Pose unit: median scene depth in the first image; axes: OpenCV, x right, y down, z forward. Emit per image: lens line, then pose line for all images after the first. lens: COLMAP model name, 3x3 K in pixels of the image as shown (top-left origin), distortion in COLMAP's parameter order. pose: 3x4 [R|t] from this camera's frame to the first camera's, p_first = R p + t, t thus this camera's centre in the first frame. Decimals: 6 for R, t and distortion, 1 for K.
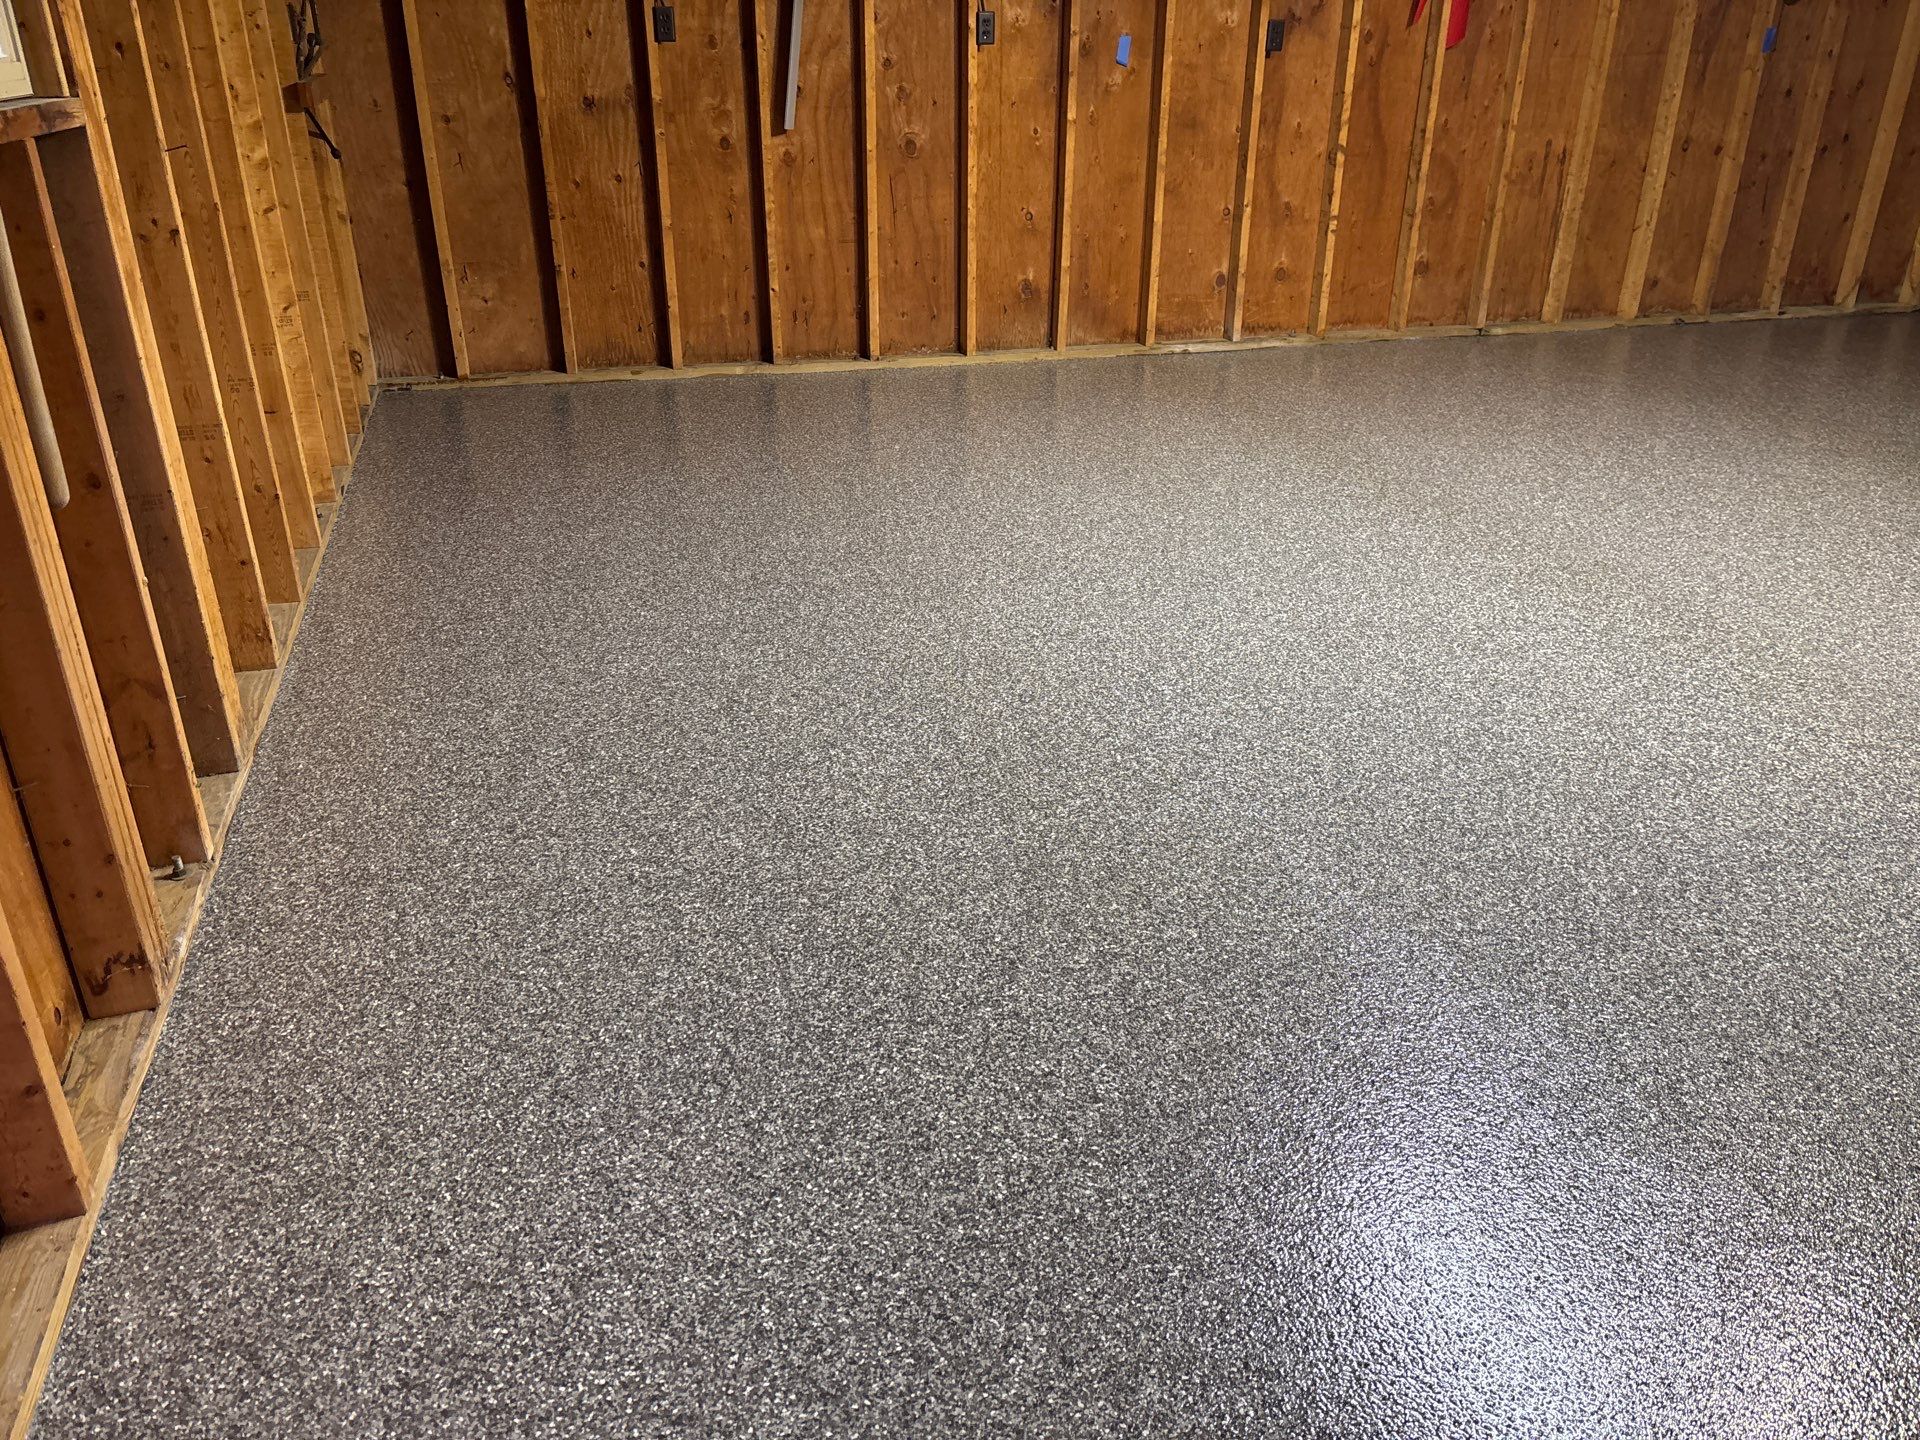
lens RADIAL K [[1430.1, 0, 964.1], [0, 1430.1, 710.9], [0, 0, 1]] dist [0.006679, -0.007606]
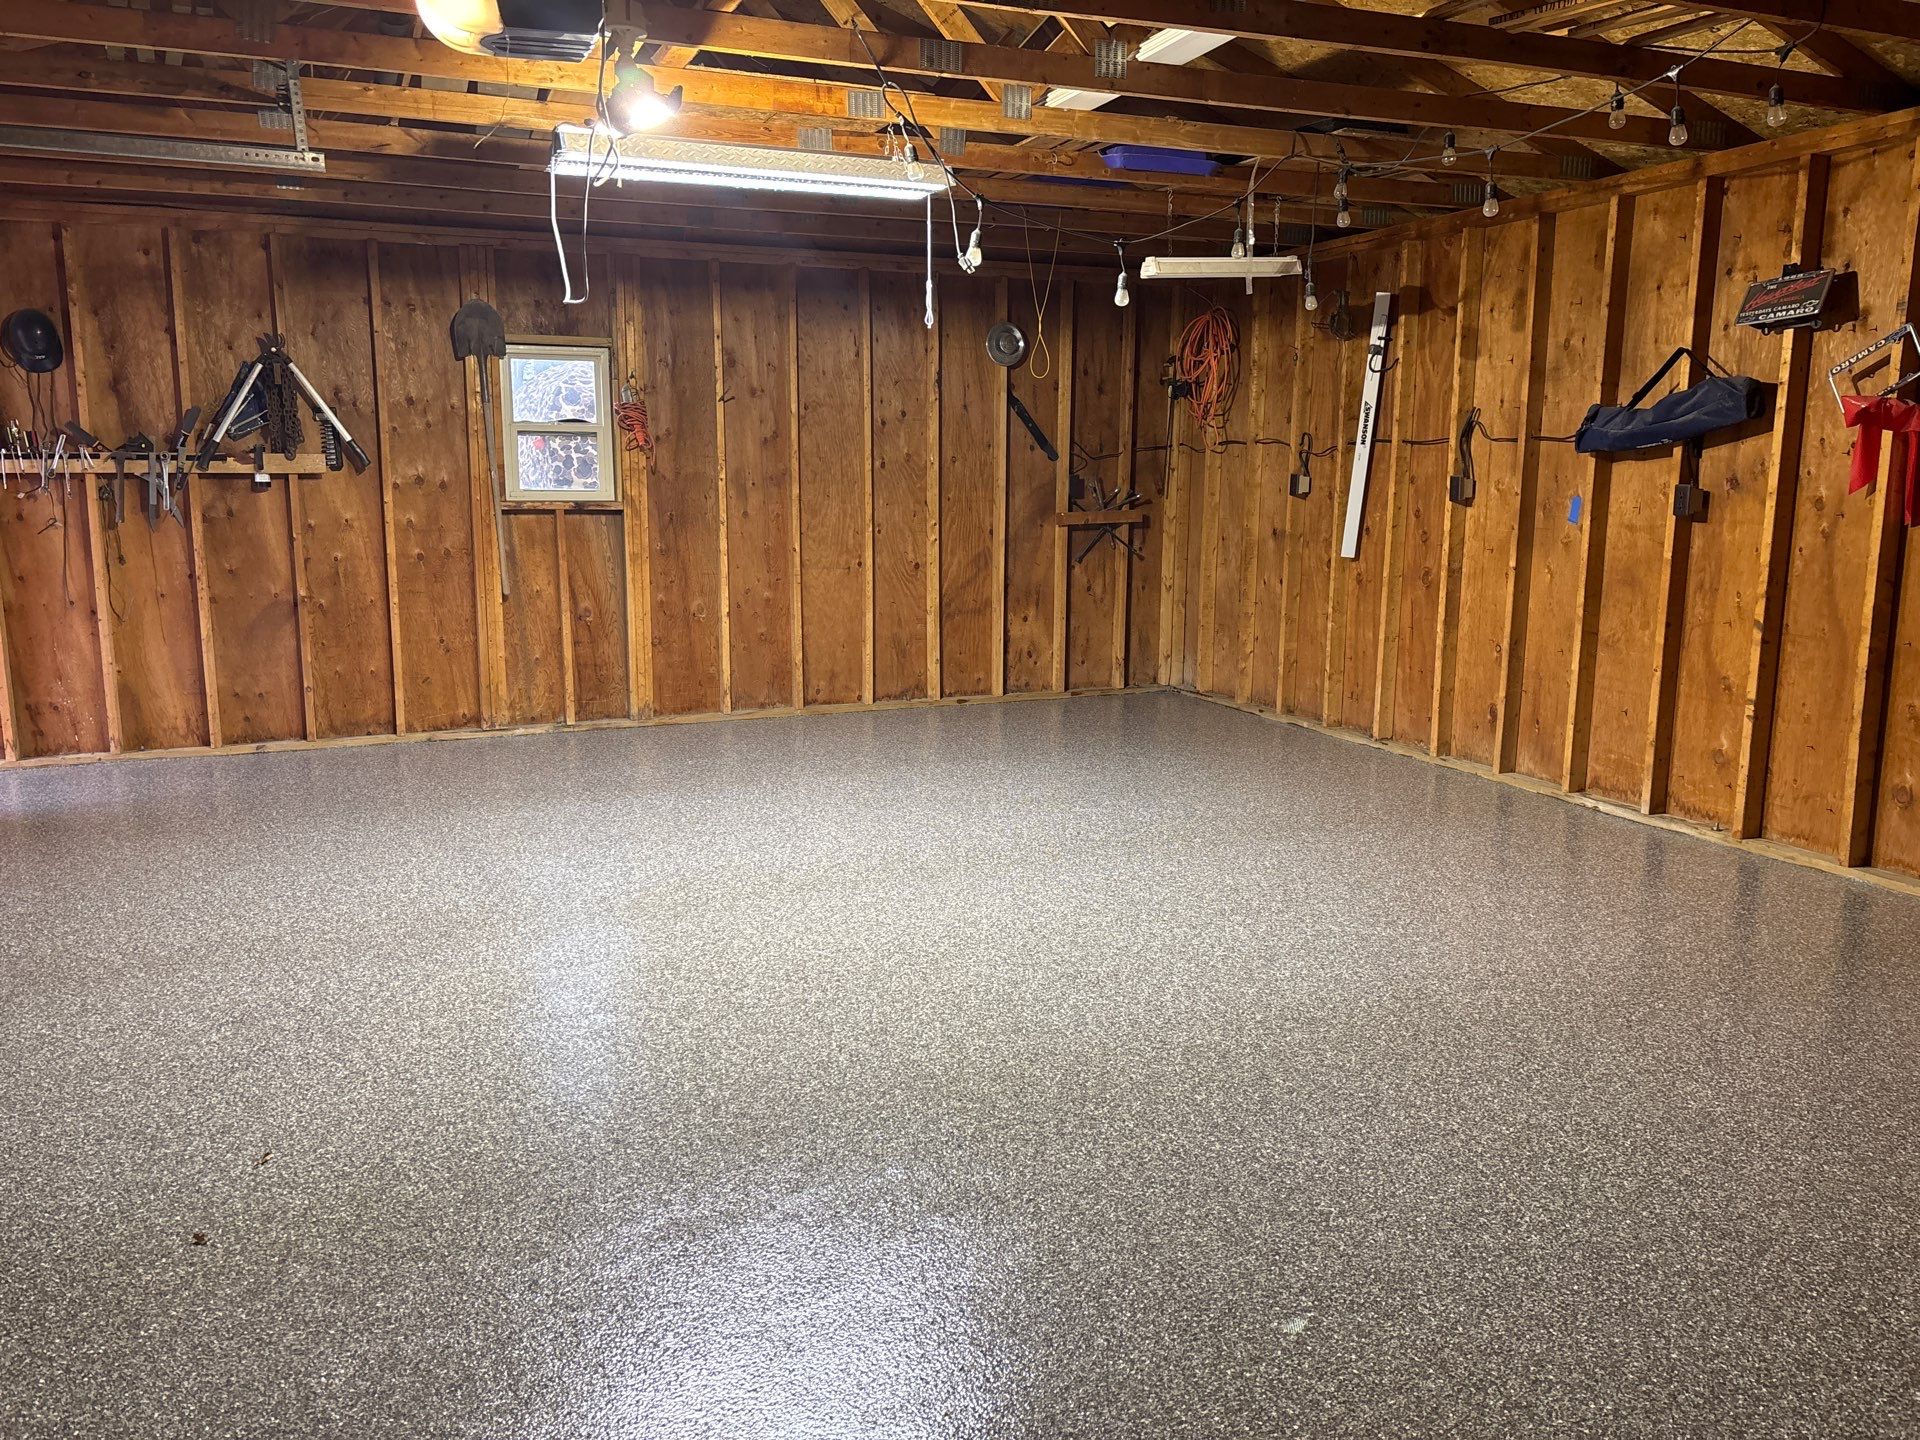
lens RADIAL K [[1430.1, 0, 964.2], [0, 1430.1, 732.8], [0, 0, 1]] dist [0.006679, -0.007606]
pose [[0.135121, 0.179231, -0.974484, 1.019314], [-0.423545, 0.899566, 0.106724, -0.224954], [0.895741, 0.398317, 0.197463, 0.435073]]
